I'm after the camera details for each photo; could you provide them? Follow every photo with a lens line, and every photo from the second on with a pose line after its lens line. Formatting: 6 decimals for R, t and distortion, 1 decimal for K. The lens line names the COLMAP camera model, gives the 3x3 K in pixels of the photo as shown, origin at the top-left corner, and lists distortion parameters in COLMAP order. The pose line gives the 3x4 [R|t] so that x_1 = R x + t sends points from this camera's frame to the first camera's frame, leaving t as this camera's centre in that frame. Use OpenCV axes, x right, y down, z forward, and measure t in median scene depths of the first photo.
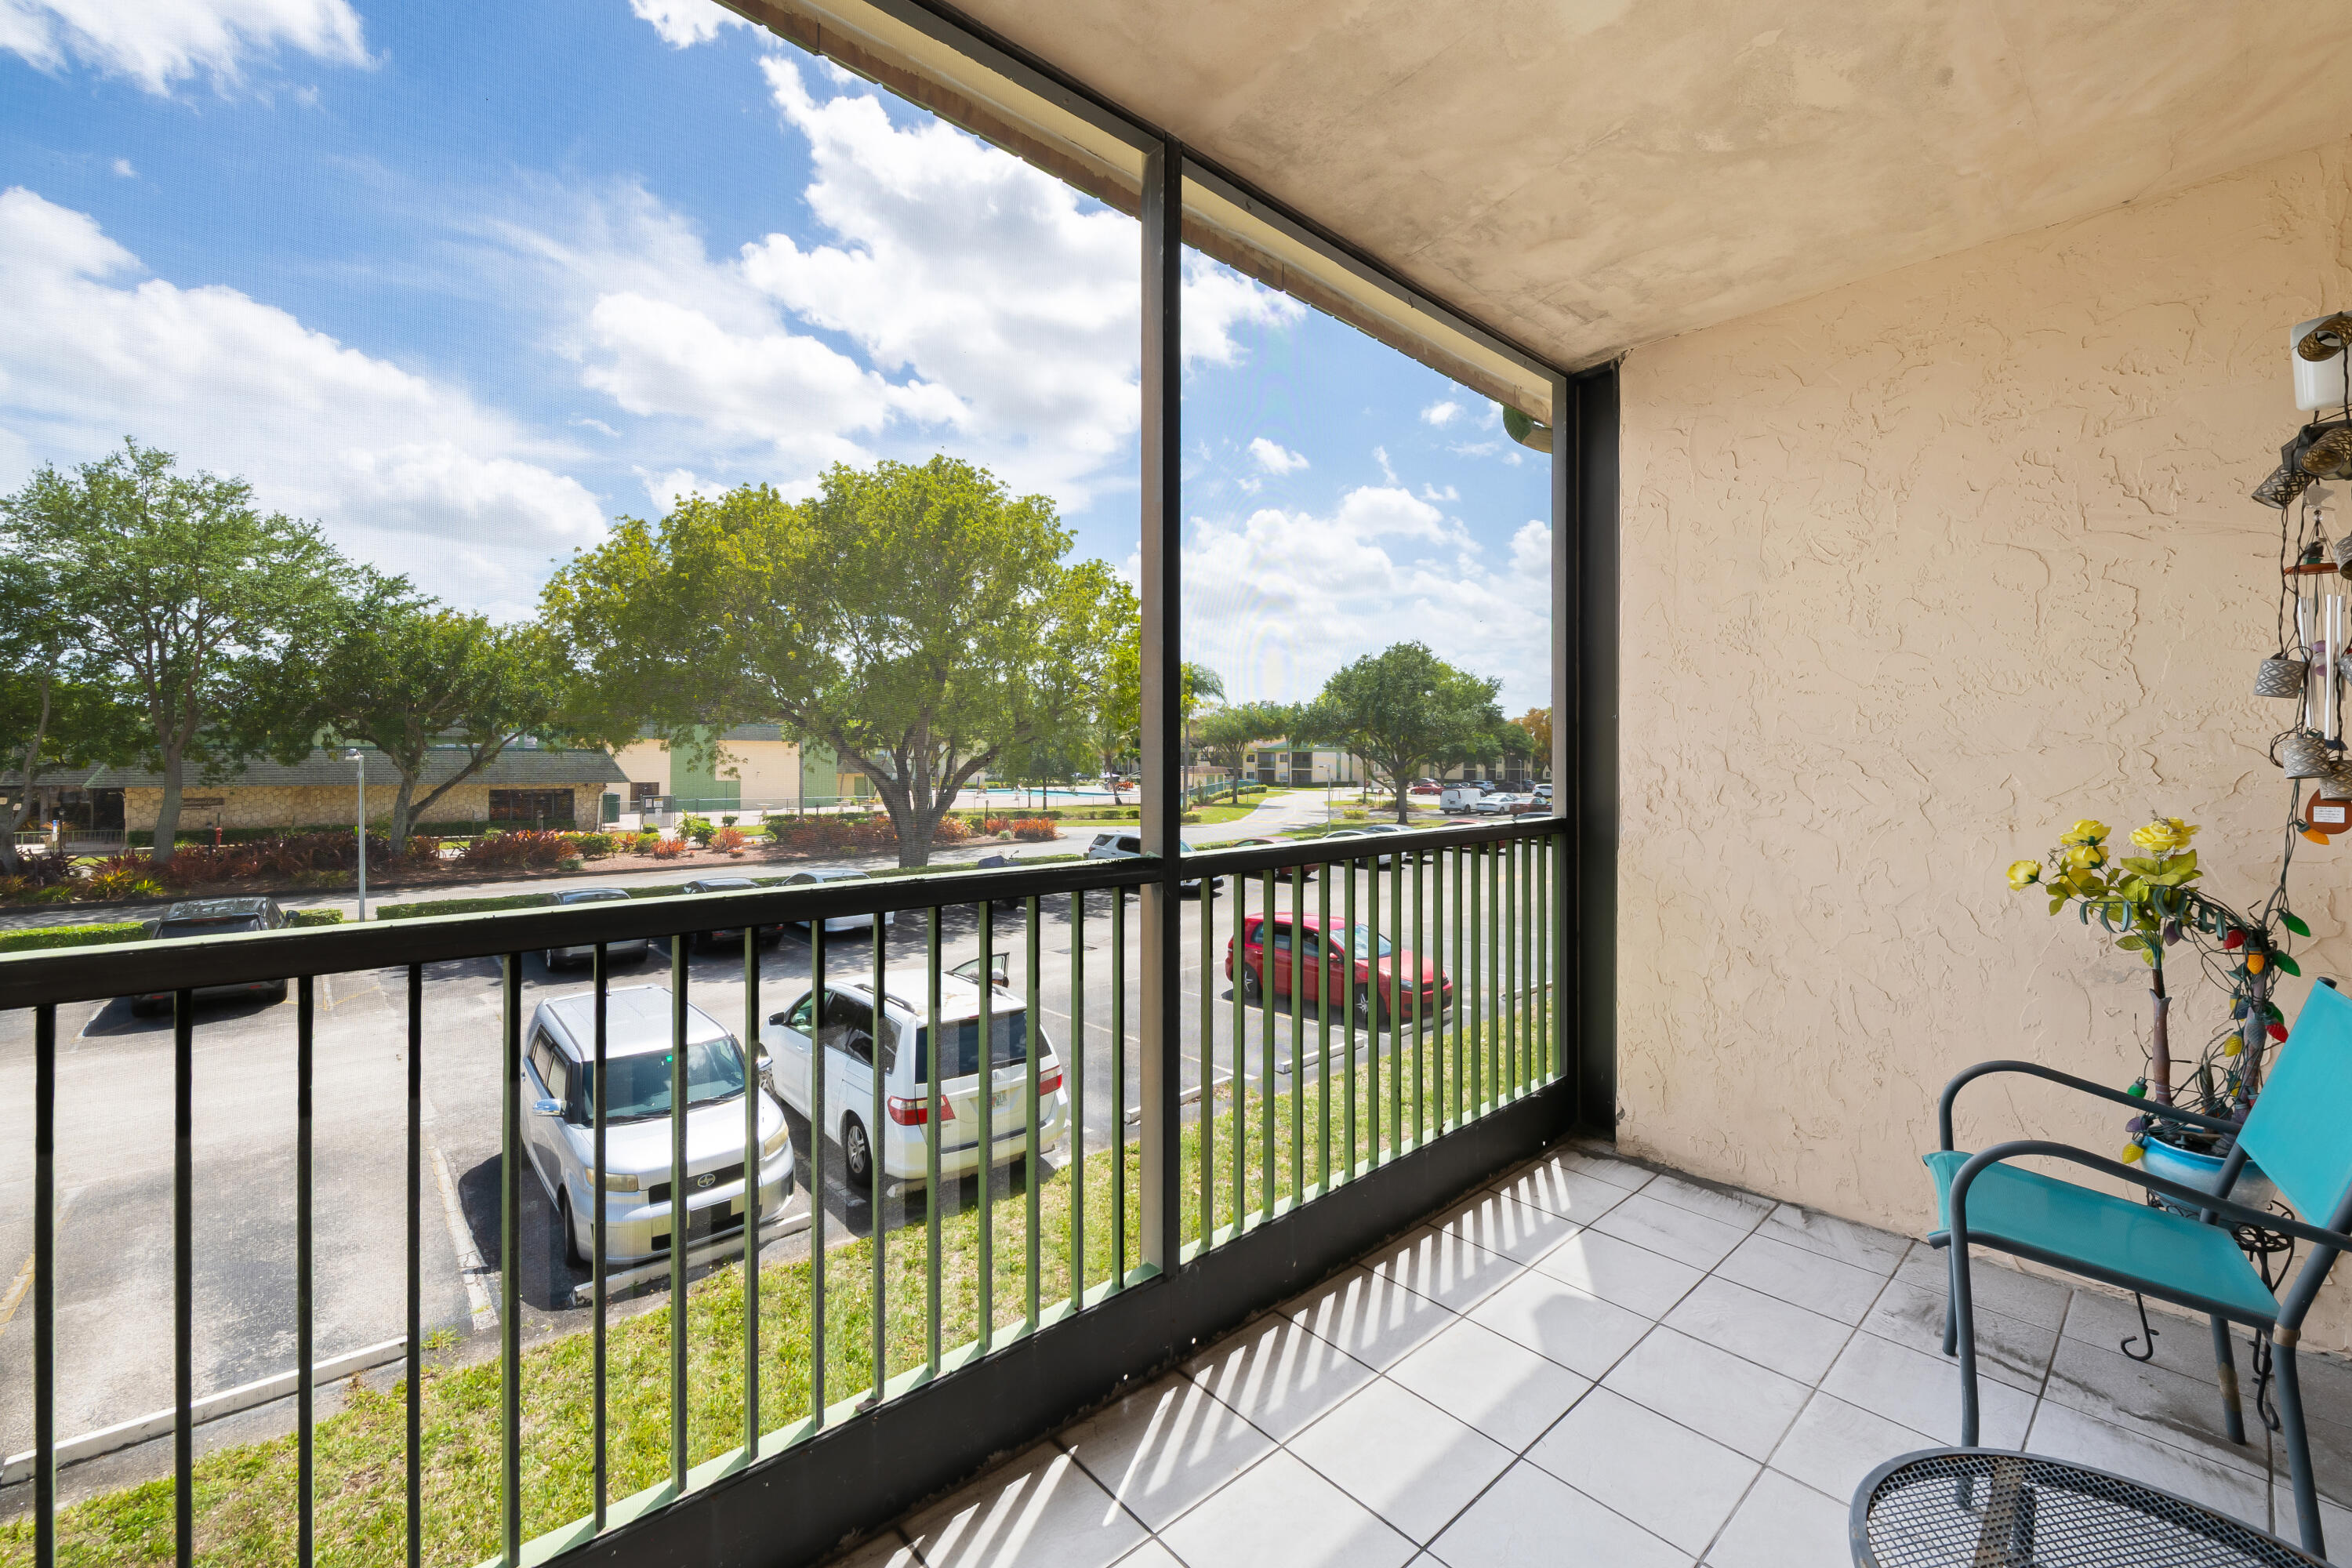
lens RADIAL K [[951.6, 0, 1176.0], [0, 951.6, 784.0], [0, 0, 1]] dist [-0.001055, -0.000336]
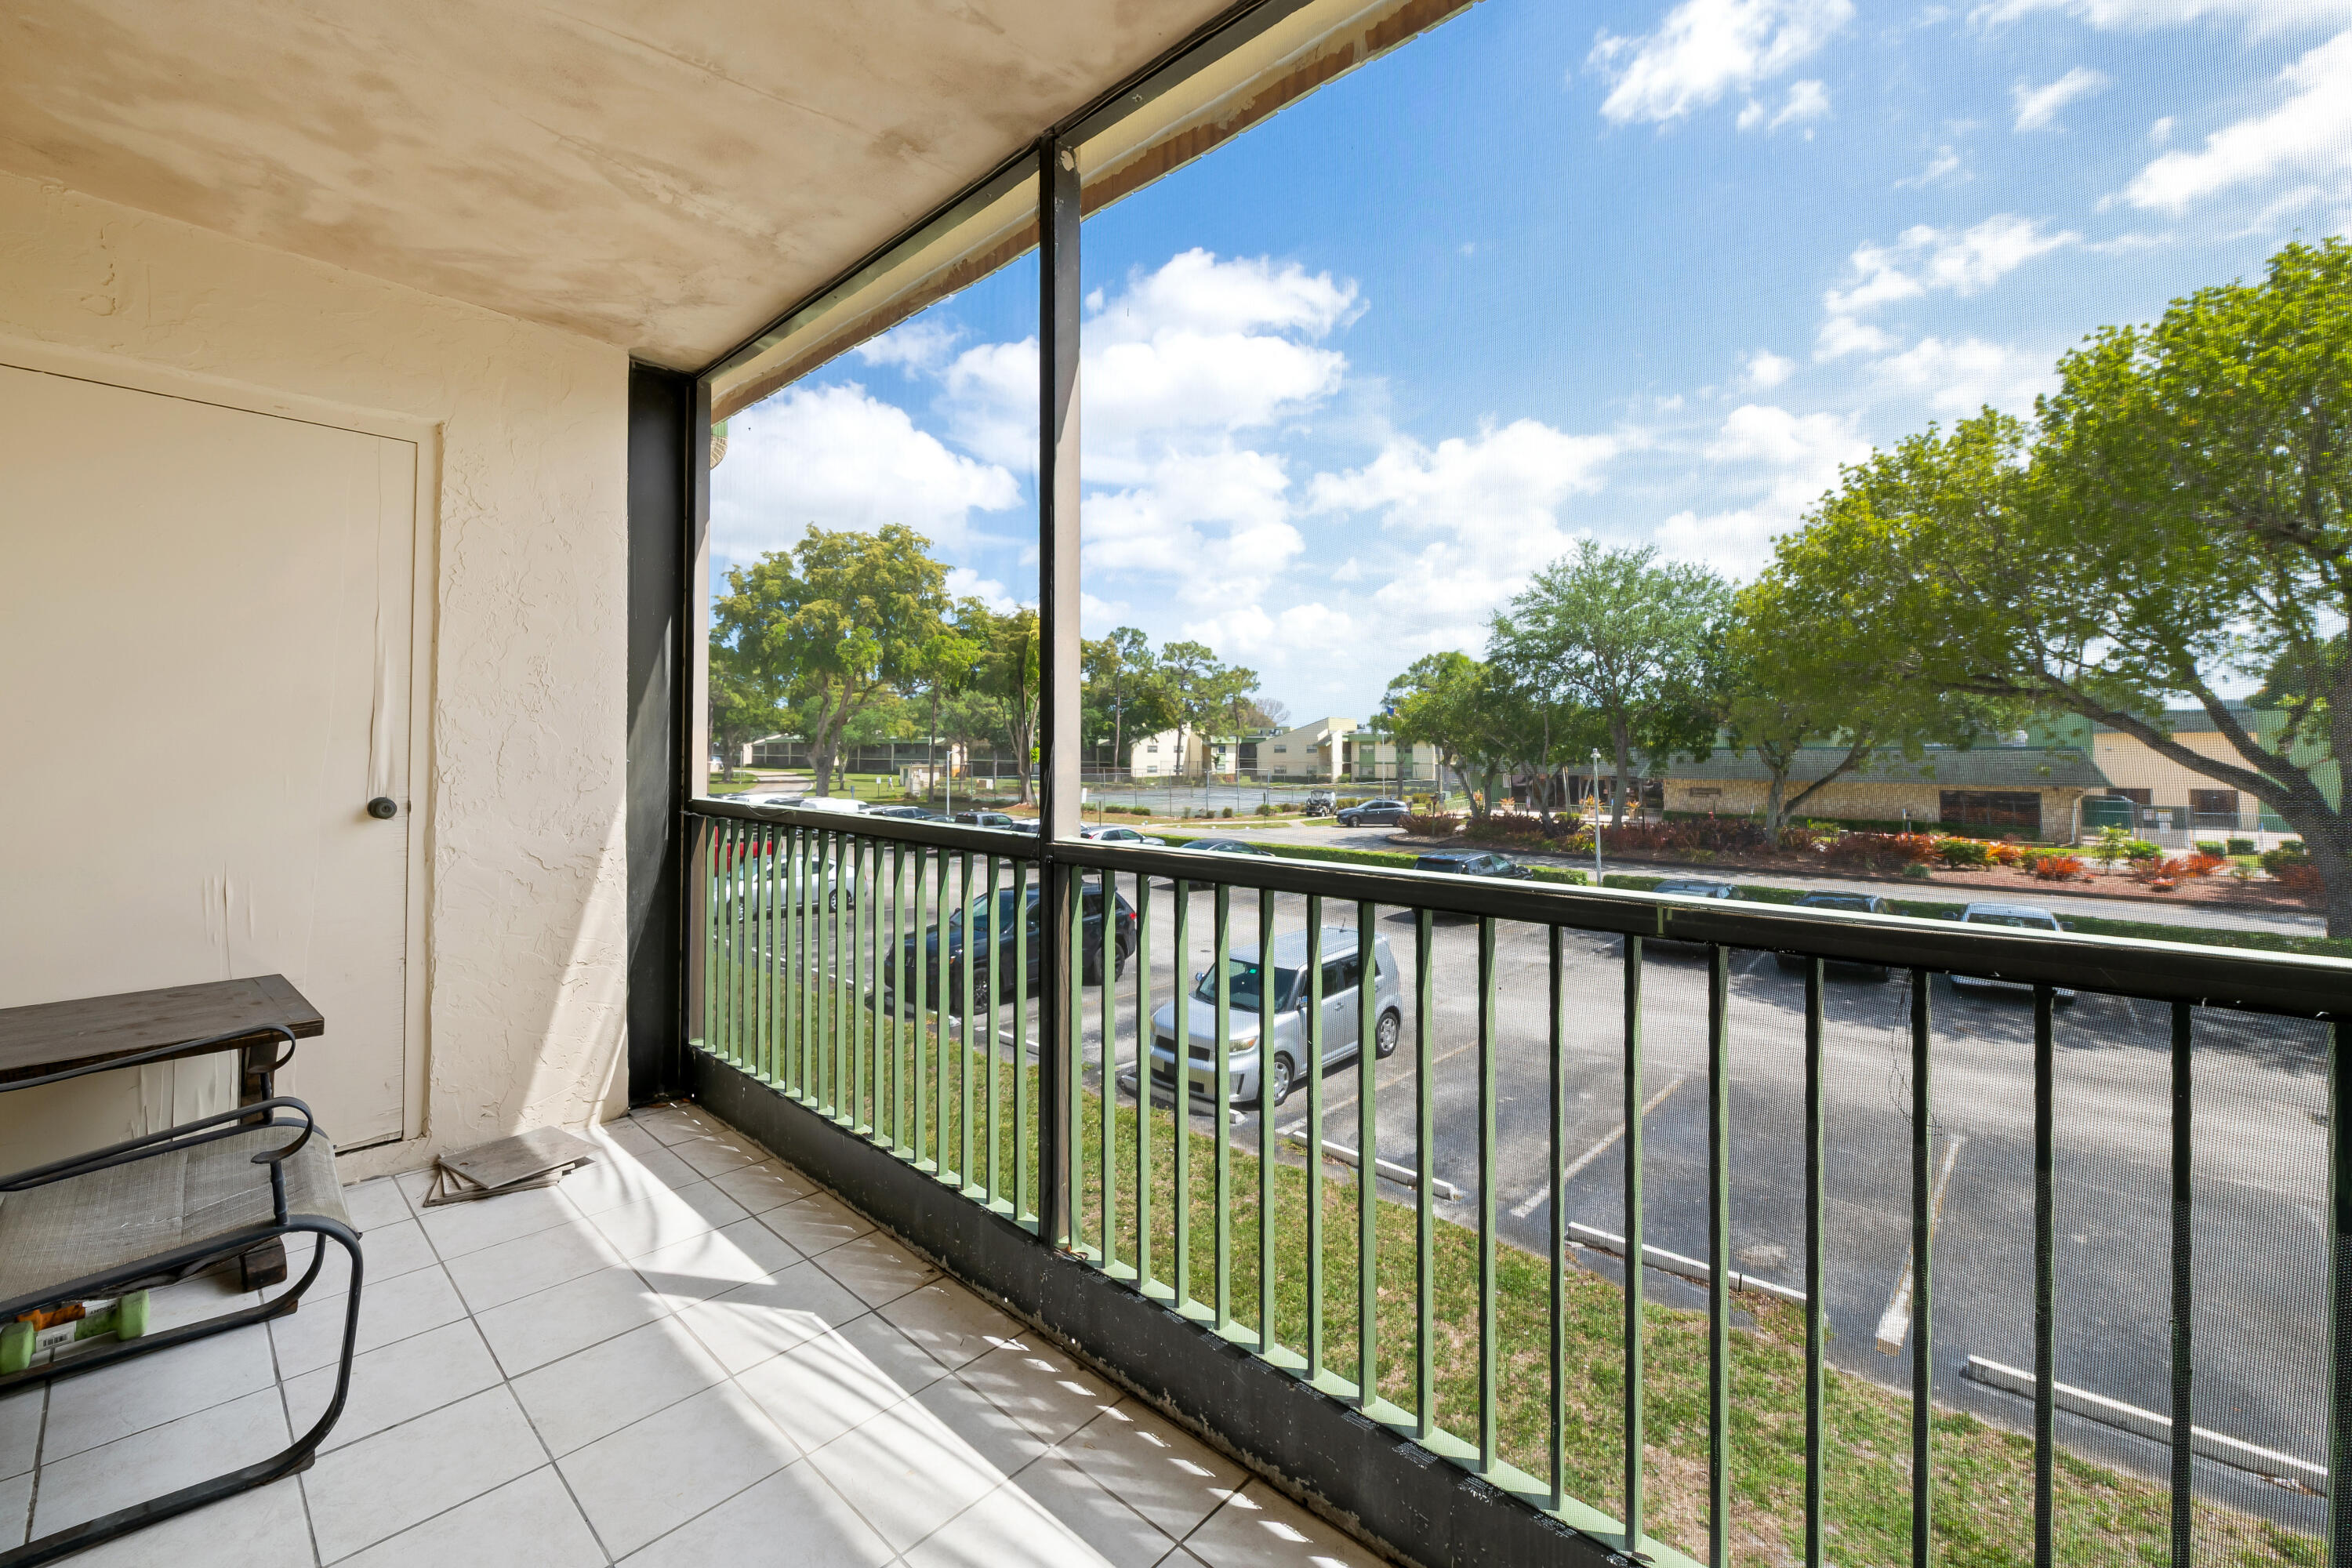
lens RADIAL K [[925.1, 0, 1192.3], [0, 925.1, 751.3], [0, 0, 1]] dist [-0.000603, -0.000145]
pose [[0.116630, -0.008421, -0.993140, 0.133836], [-0.028045, 0.999537, -0.011769, -0.001680], [0.992779, 0.029225, 0.116340, 0.137306]]
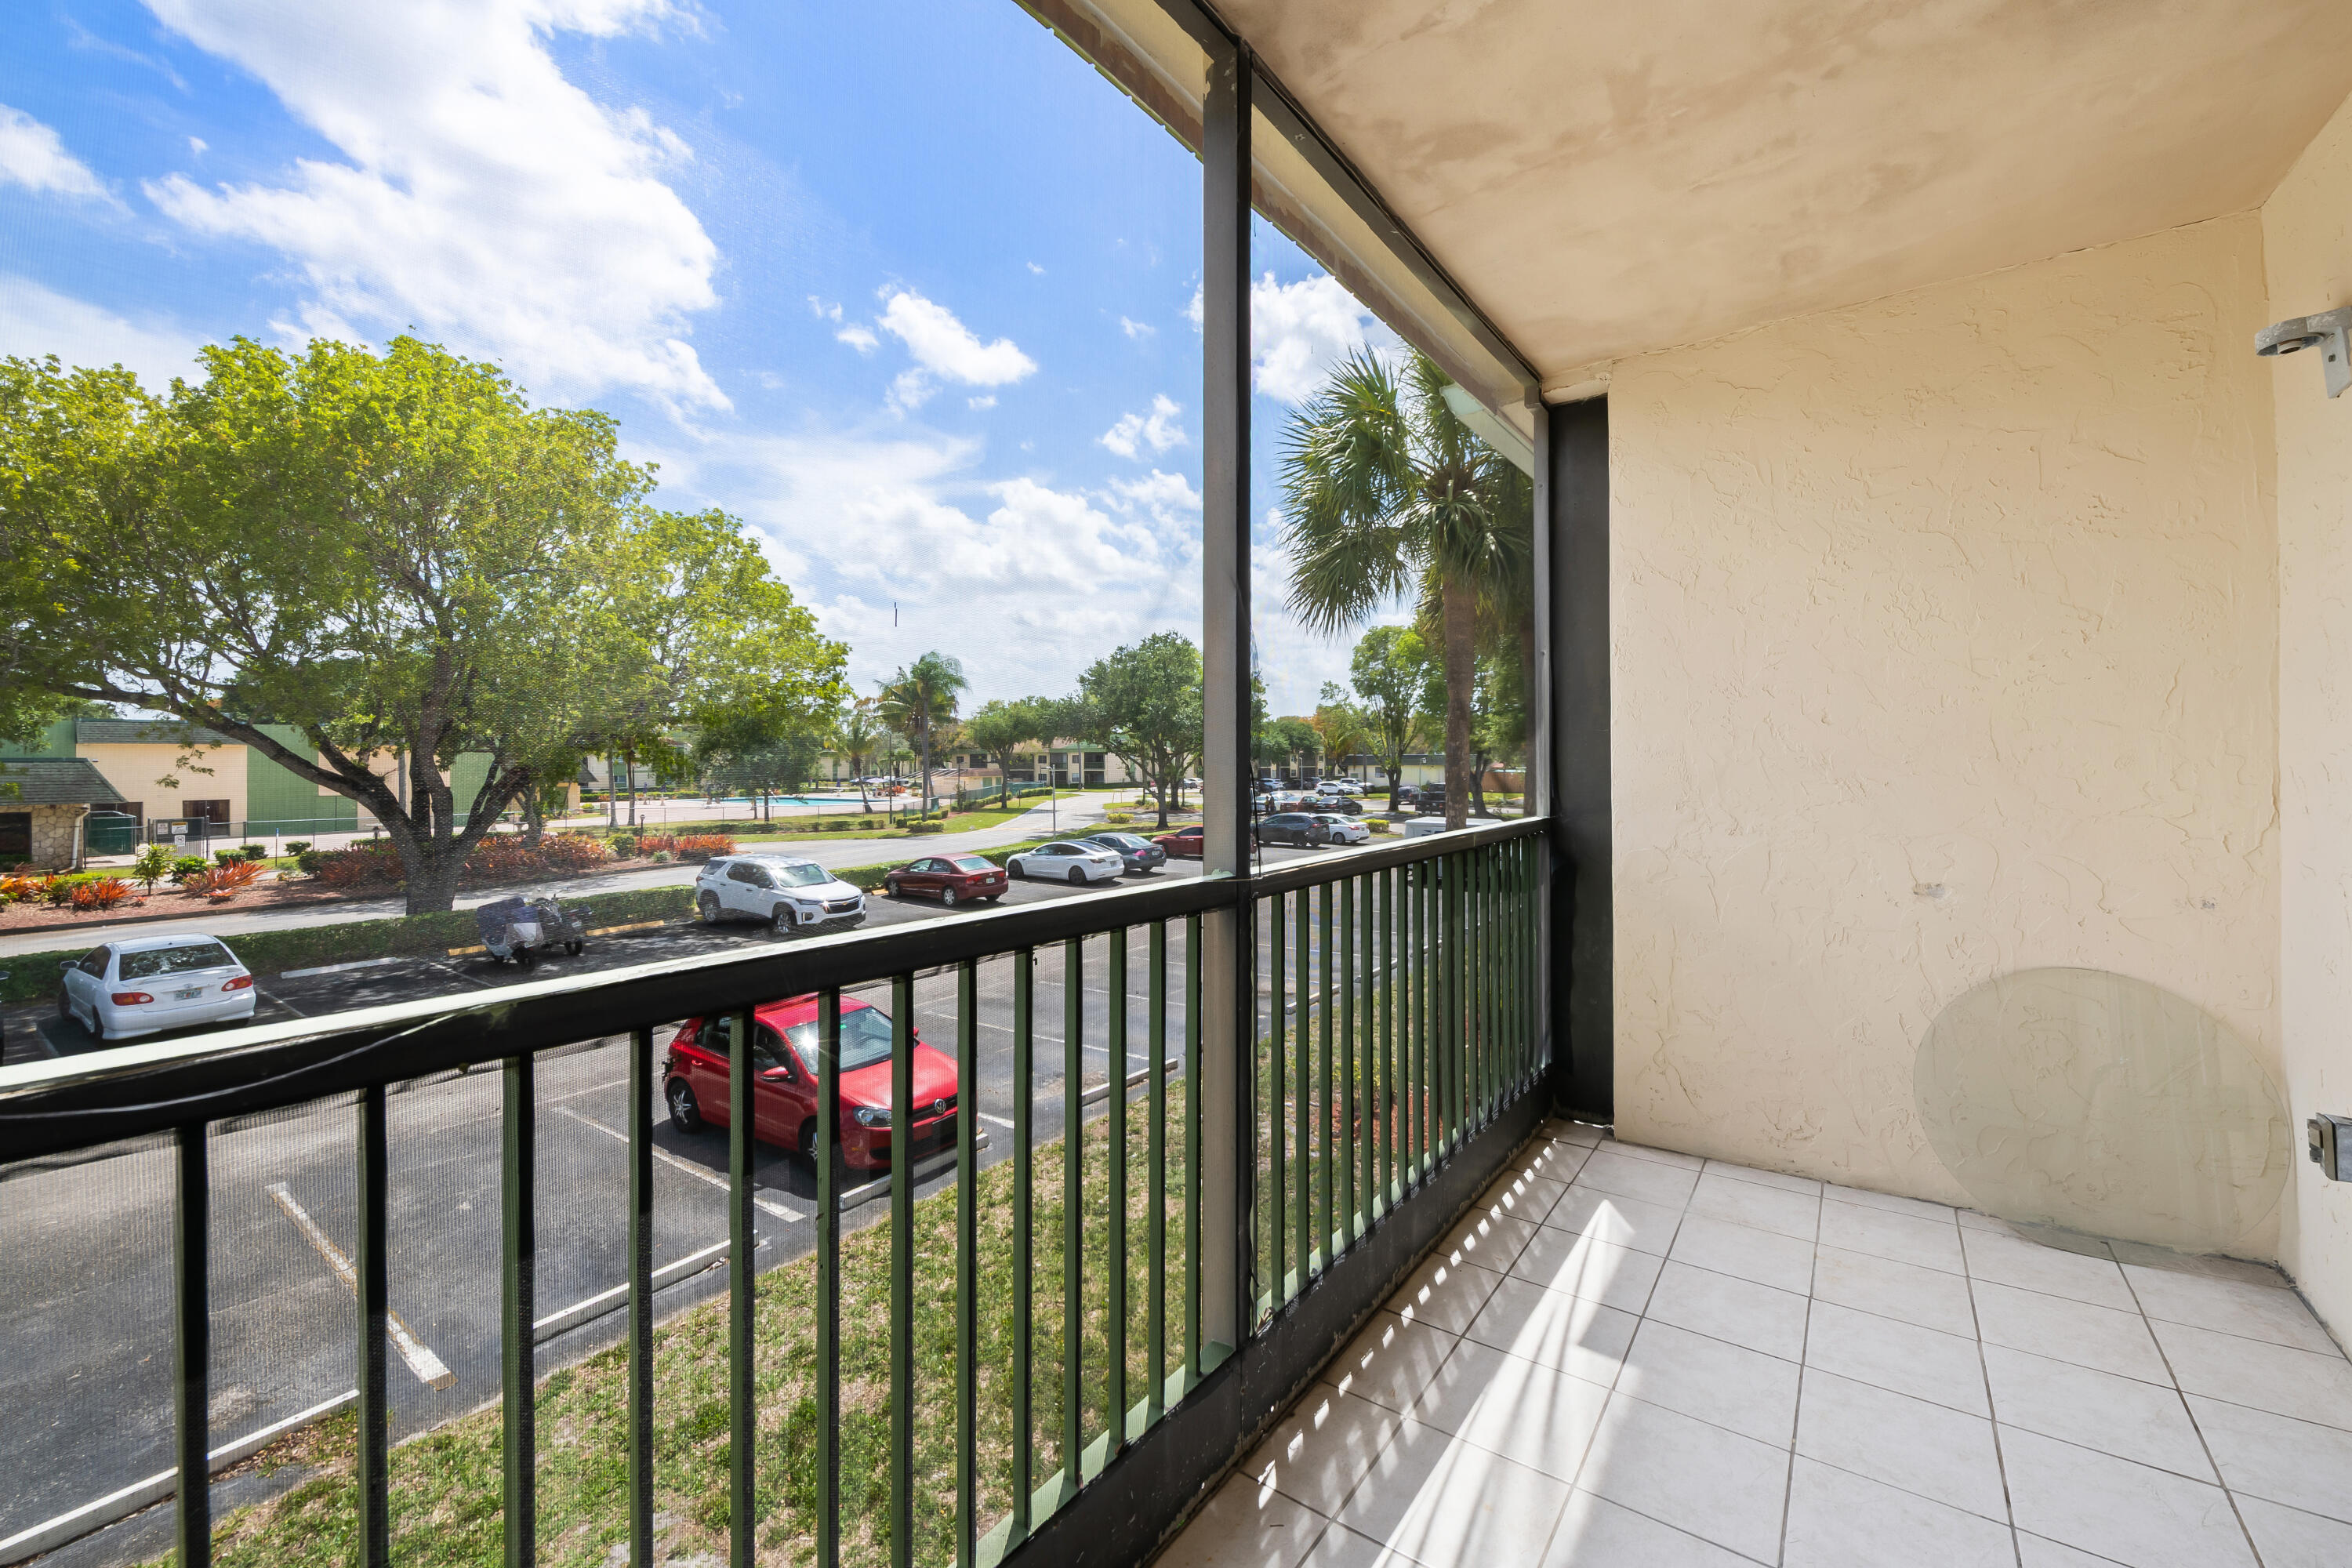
lens RADIAL K [[929.1, 0, 1182.0], [0, 929.1, 759.5], [0, 0, 1]] dist [-0.001590, -0.000286]
pose [[0.981258, -0.013172, 0.192247, 0.110410], [0.018459, 0.999498, -0.025737, -0.001645], [-0.191811, 0.028804, 0.981009, 0.120639]]
